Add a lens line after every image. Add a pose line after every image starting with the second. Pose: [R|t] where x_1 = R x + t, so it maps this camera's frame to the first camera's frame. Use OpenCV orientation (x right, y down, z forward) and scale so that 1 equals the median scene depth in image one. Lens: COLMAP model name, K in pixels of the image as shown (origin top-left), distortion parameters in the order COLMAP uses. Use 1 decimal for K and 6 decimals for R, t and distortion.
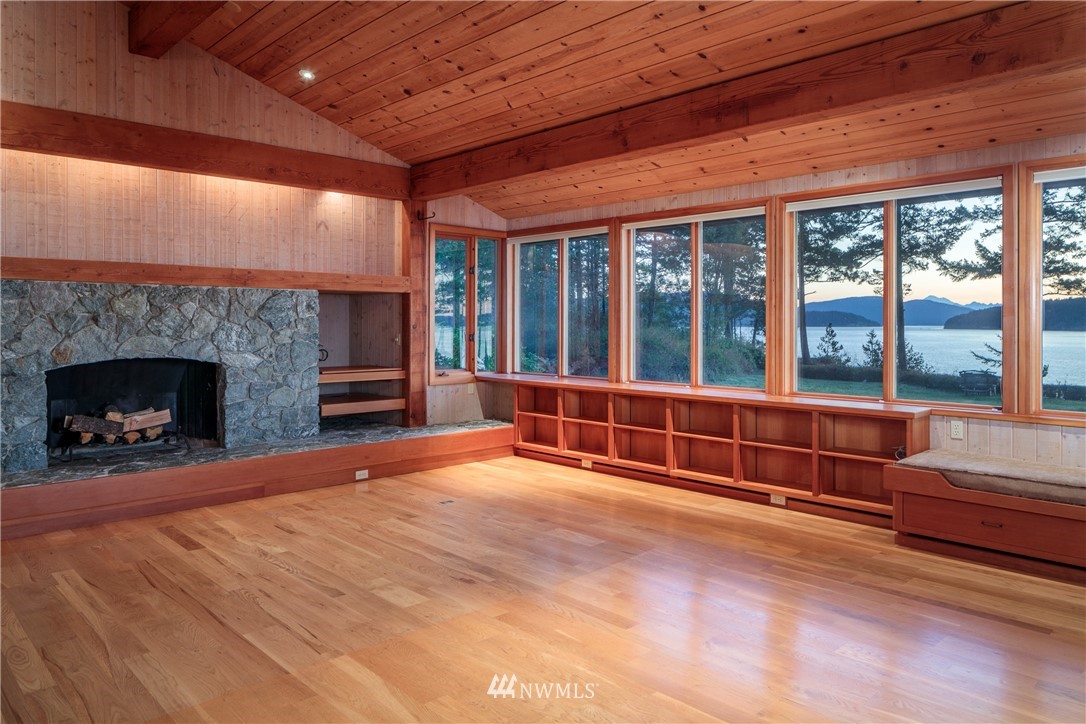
lens RADIAL K [[738.3, 0, 546.3], [0, 738.3, 324.2], [0, 0, 1]] dist [-0.003947, -0.001624]
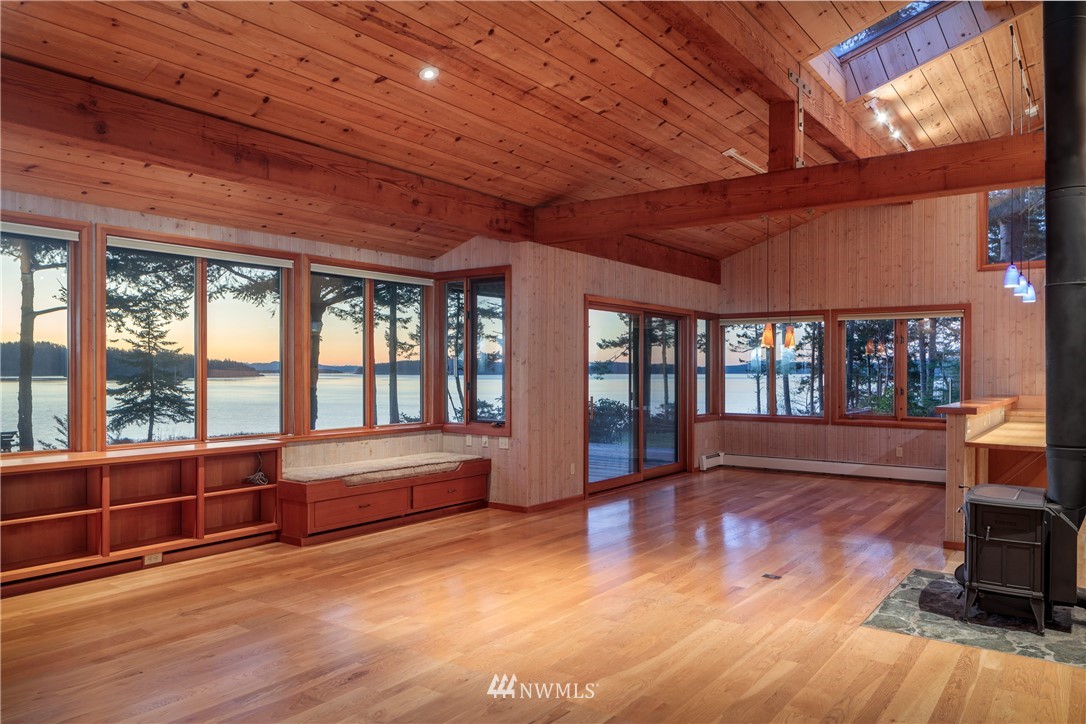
lens RADIAL K [[771.5, 0, 544.6], [0, 771.5, 373.6], [0, 0, 1]] dist [-0.002495, -0.000057]
pose [[-0.174907, -0.004847, 0.984573, -0.905096], [0.000240, 0.999988, 0.004965, -0.001757], [-0.984585, 0.001104, -0.174904, 0.843843]]
